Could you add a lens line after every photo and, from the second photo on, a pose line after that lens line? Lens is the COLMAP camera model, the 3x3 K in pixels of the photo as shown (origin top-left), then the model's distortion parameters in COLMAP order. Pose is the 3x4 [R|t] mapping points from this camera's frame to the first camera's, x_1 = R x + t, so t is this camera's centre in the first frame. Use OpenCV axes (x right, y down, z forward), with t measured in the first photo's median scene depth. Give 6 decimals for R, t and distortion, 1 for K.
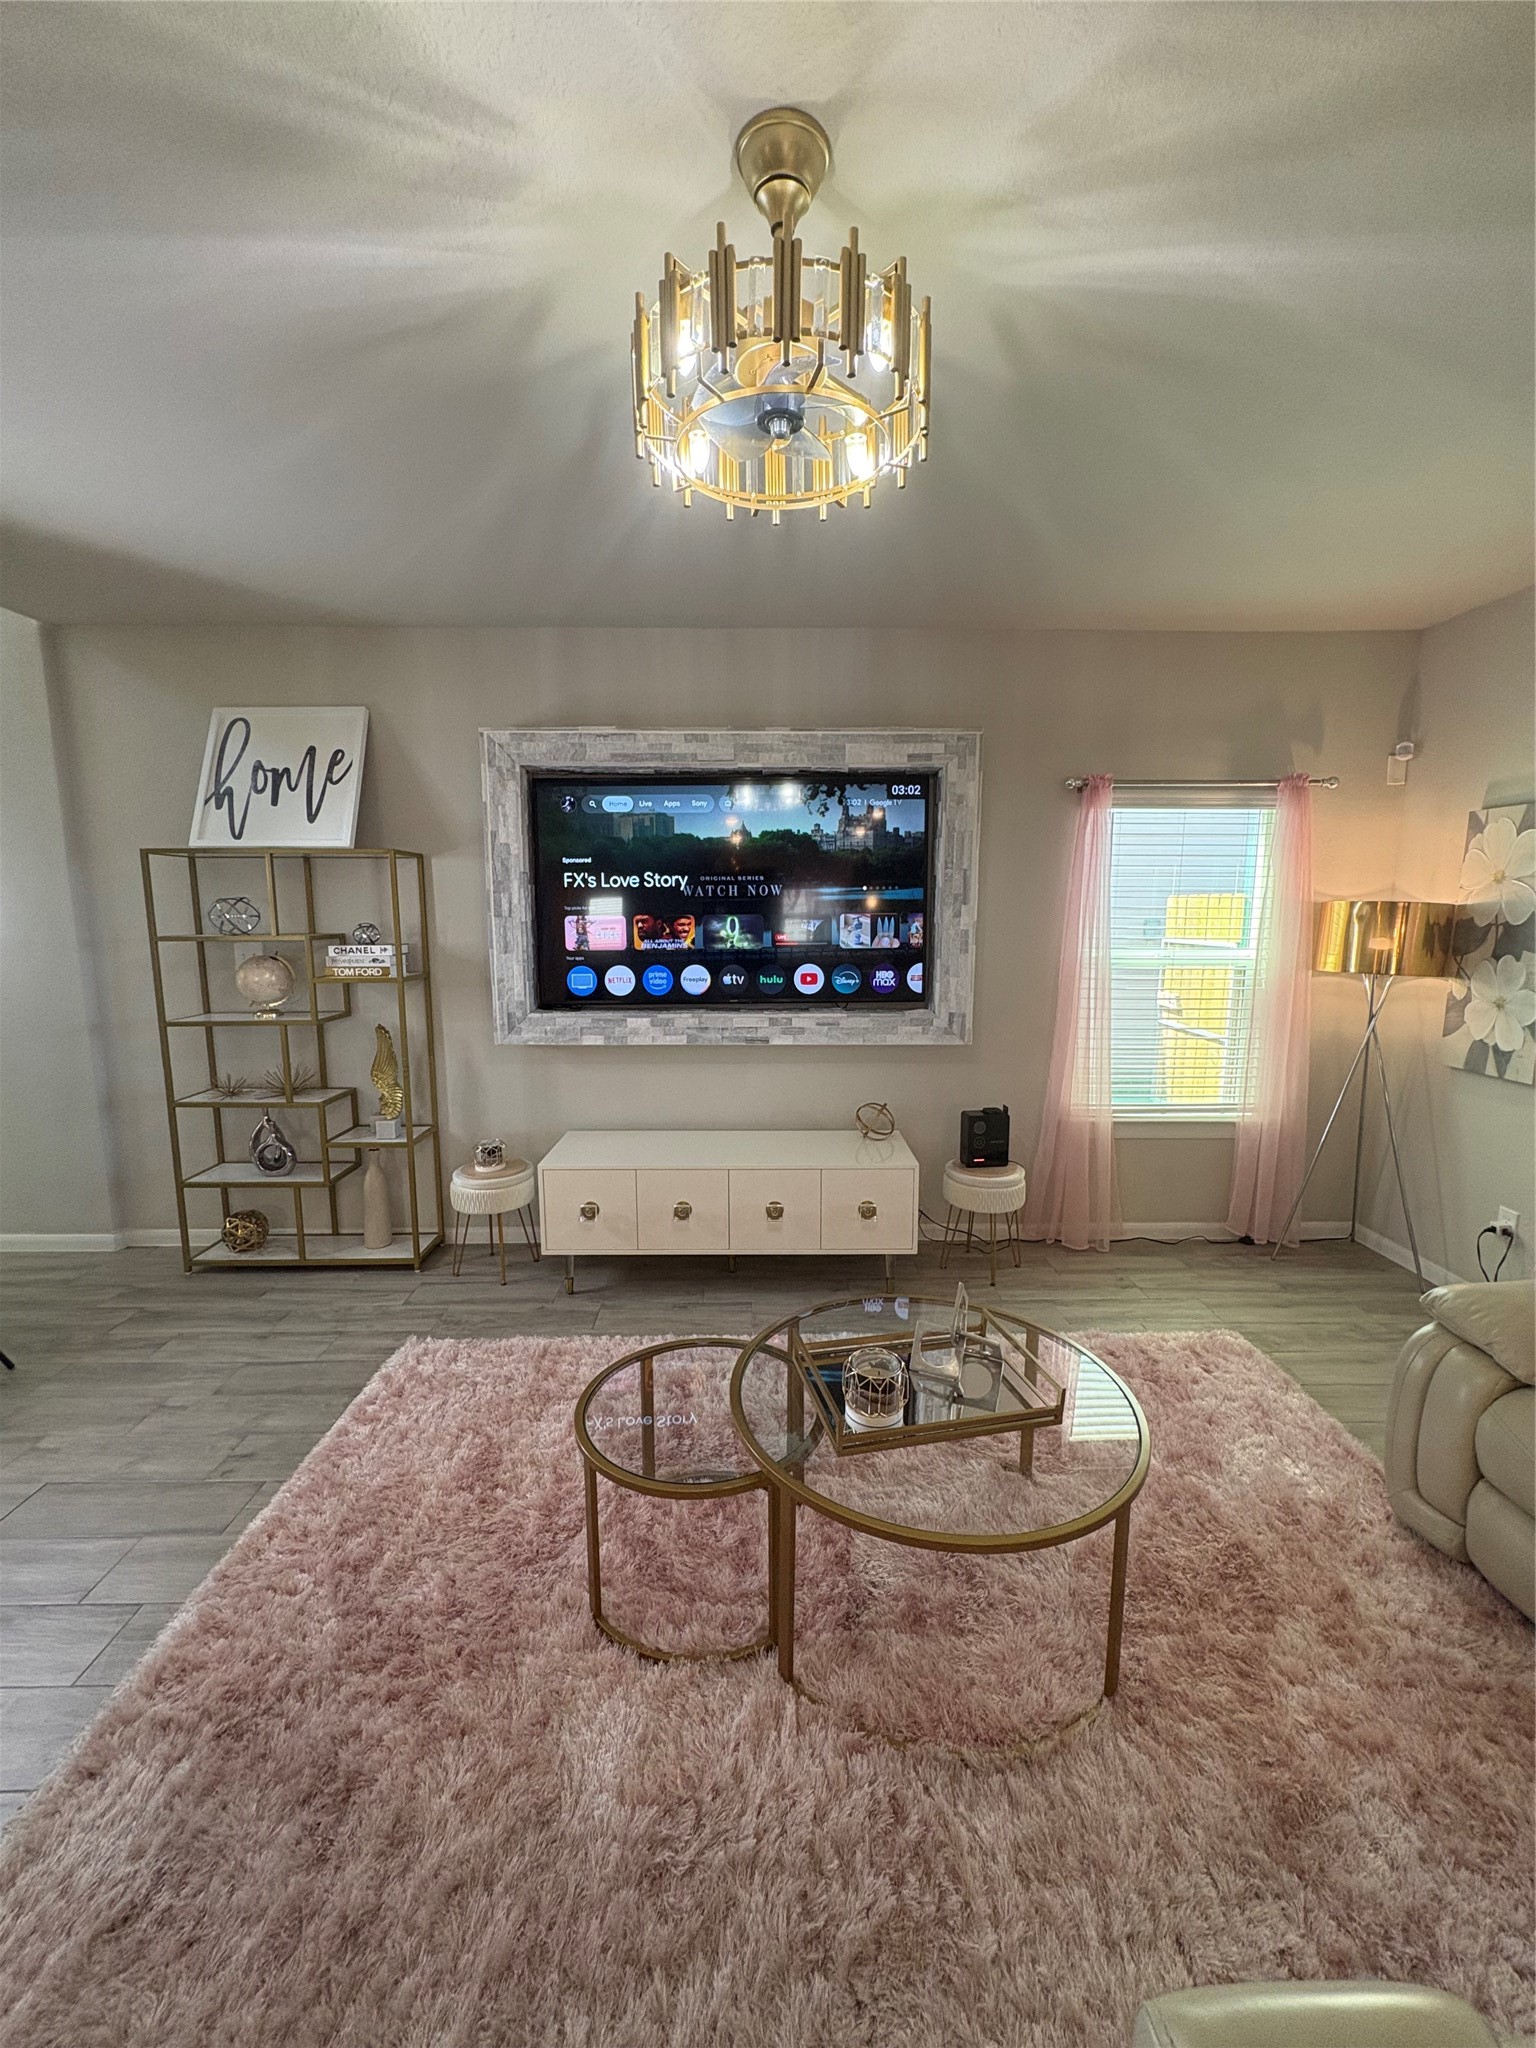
lens RADIAL K [[817.1, 0, 765.1], [0, 817.1, 1021.5], [0, 0, 1]] dist [-0.000935, 0.001131]
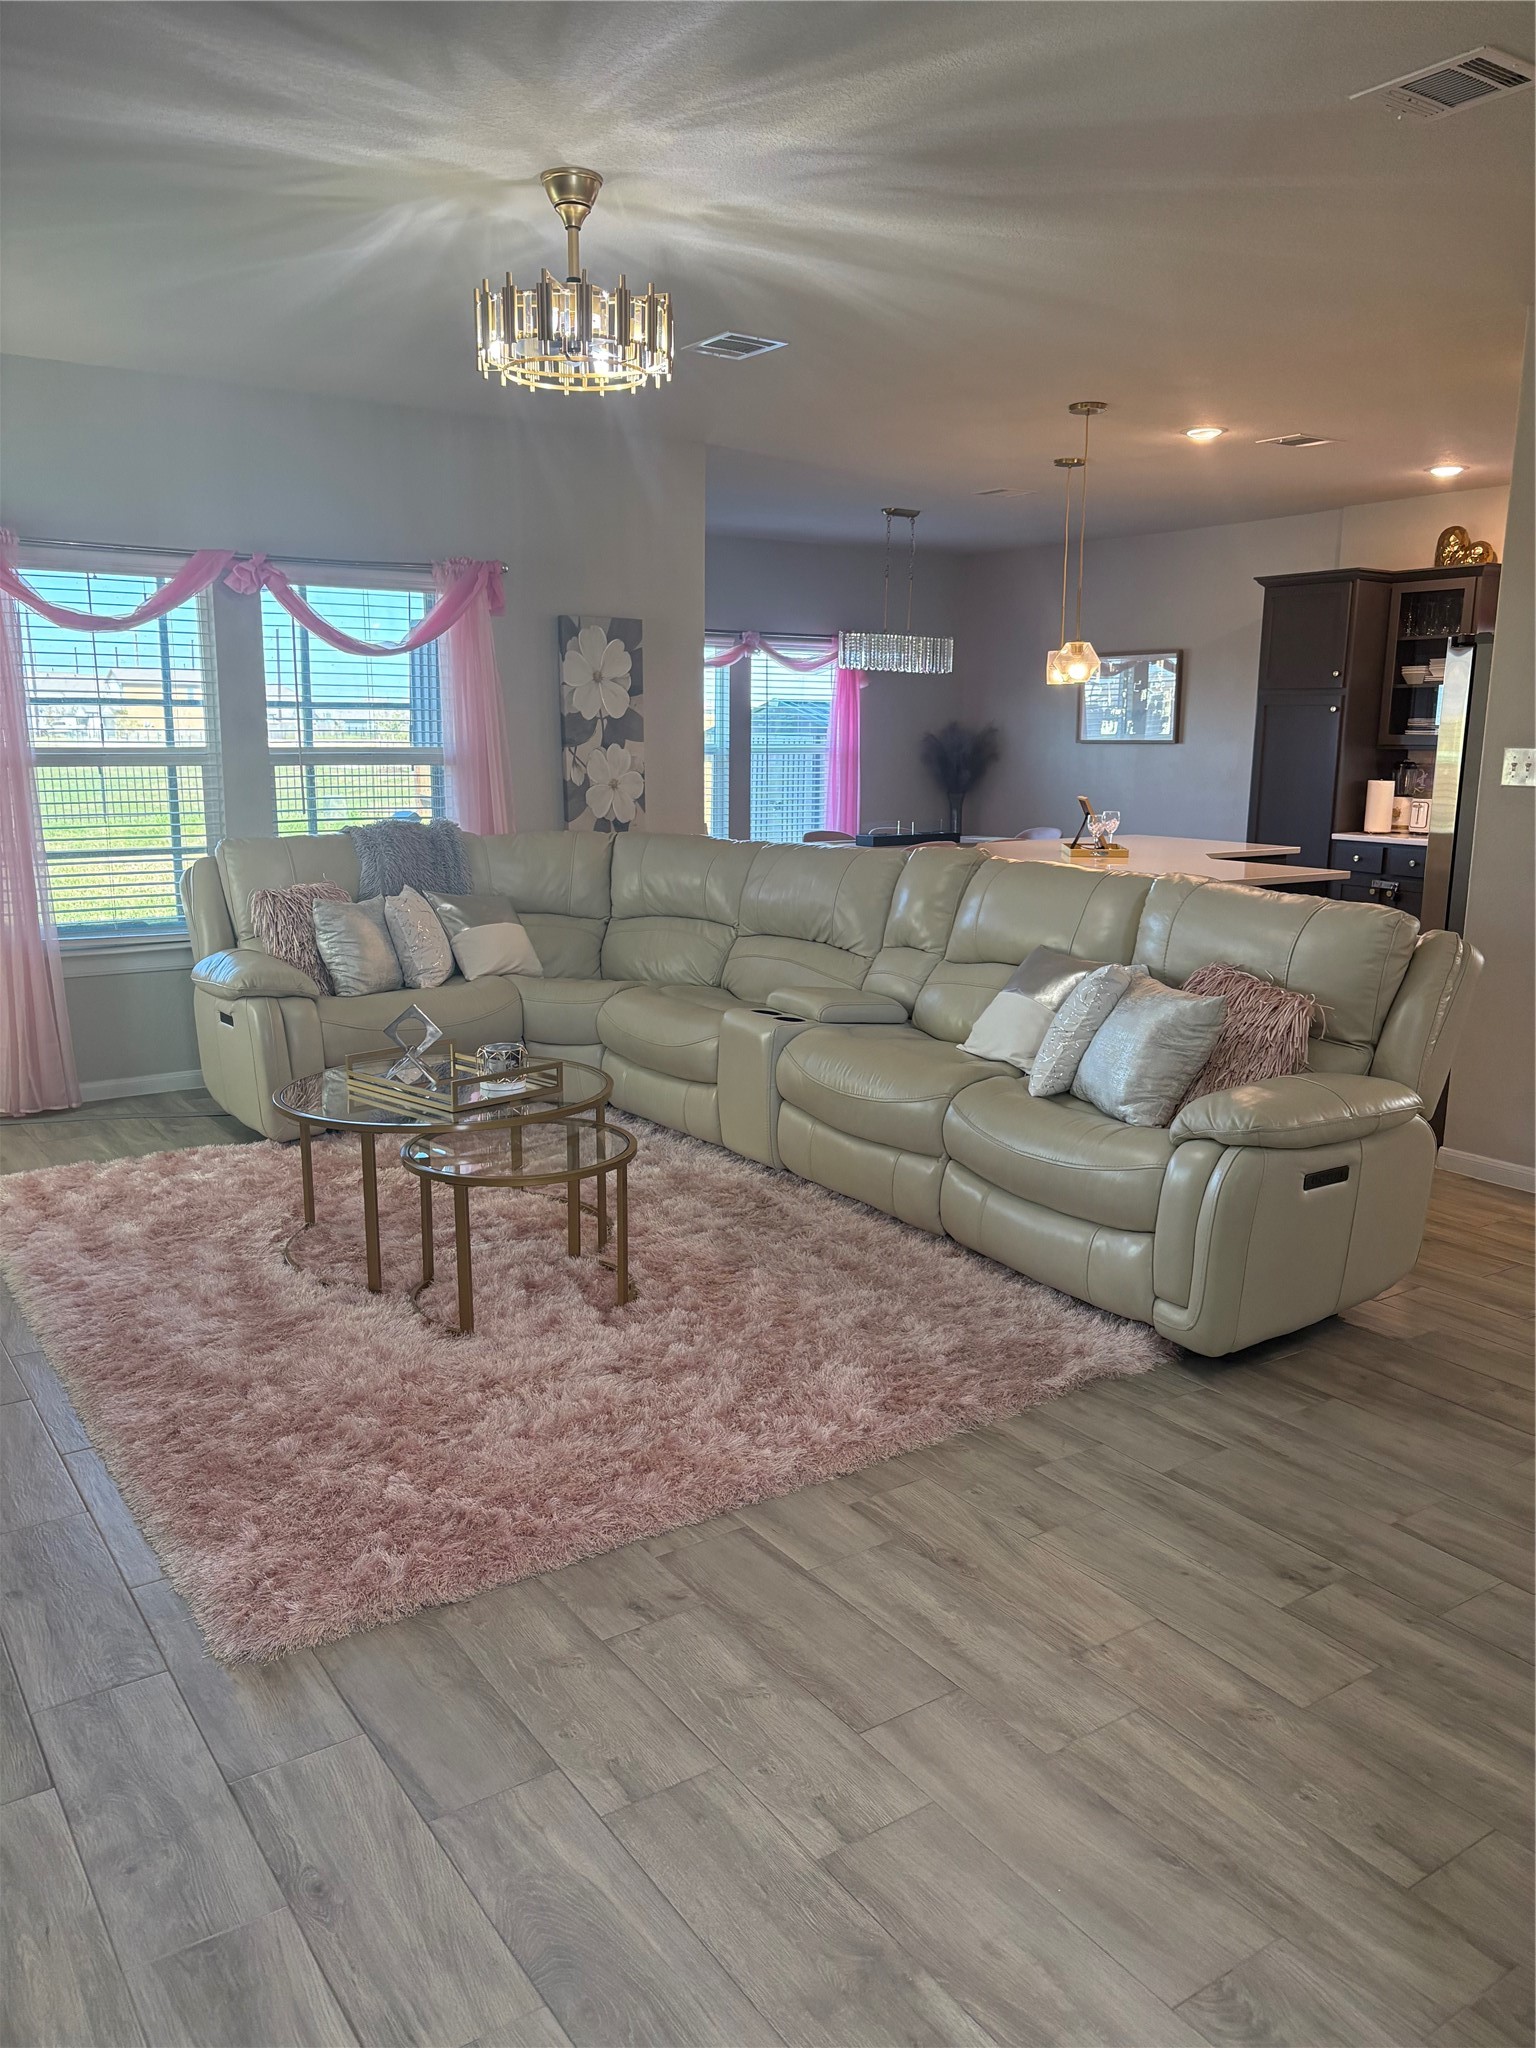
lens RADIAL K [[1564.8, 0, 767.3], [0, 1564.8, 1028.1], [0, 0, 1]] dist [0.027395, -0.008521]
pose [[-0.555563, -0.161255, 0.815688, -1.058588], [0.106648, 0.959091, 0.262242, -0.105567], [-0.824607, 0.232684, -0.515637, 0.966058]]
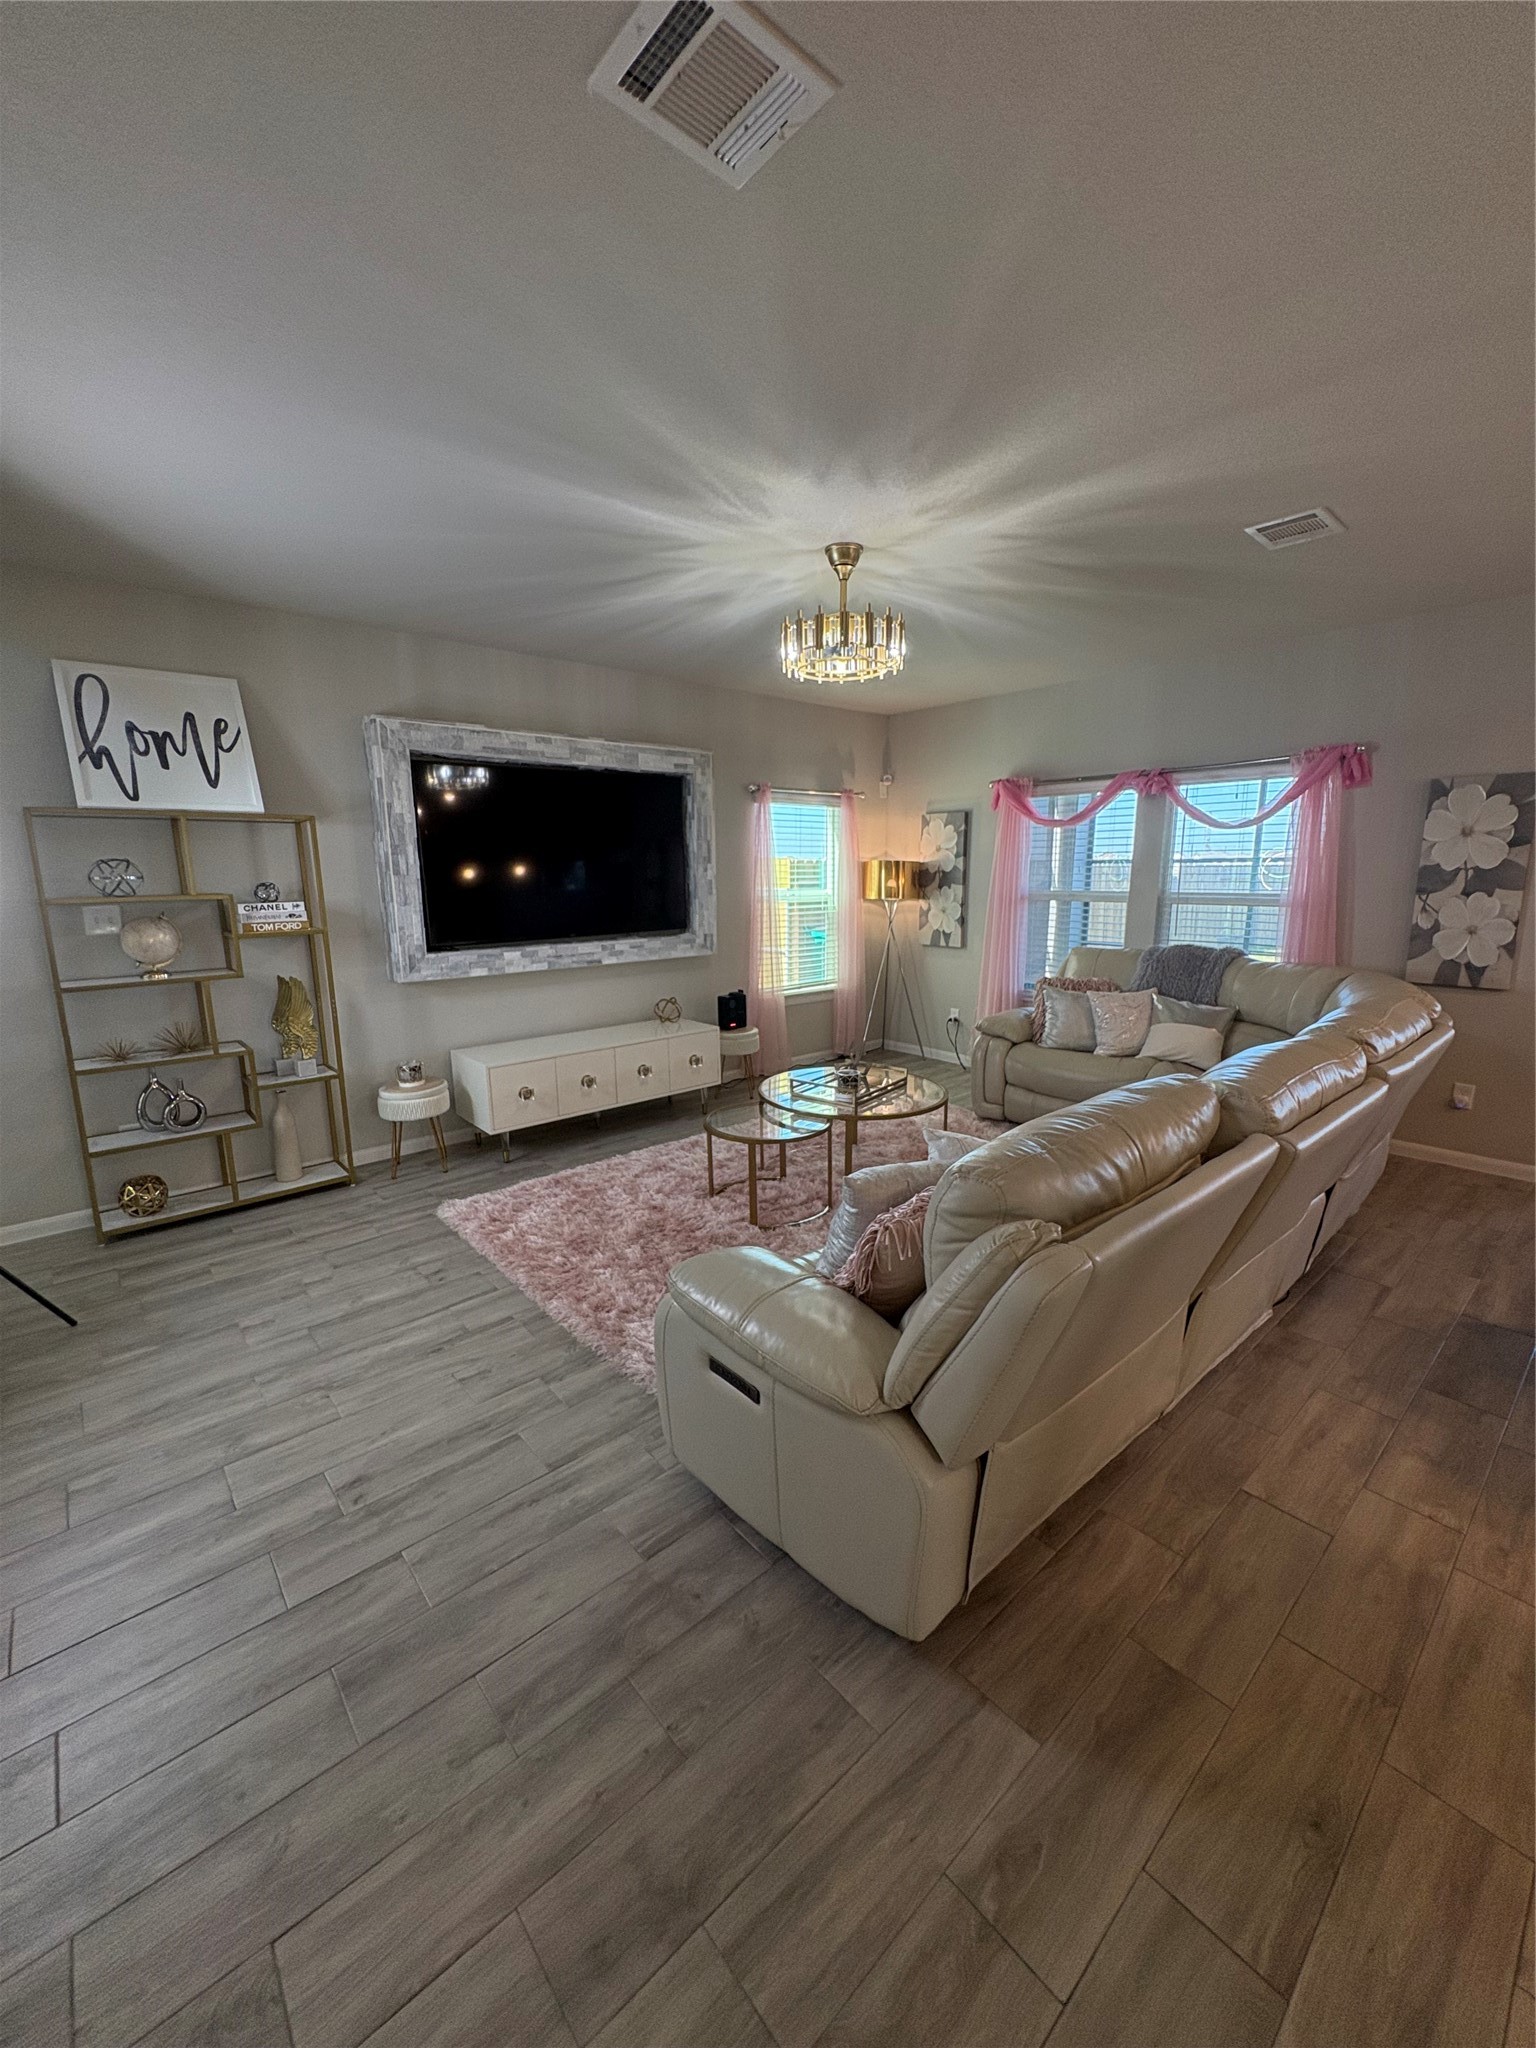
lens RADIAL K [[817.1, 0, 770.3], [0, 817.1, 1018.4], [0, 0, 1]] dist [-0.000935, 0.001131]
pose [[0.763392, -0.124290, 0.633864, -0.702462], [0.099697, 0.992226, 0.074489, 0.046567], [-0.638195, 0.006330, 0.769849, -0.275452]]
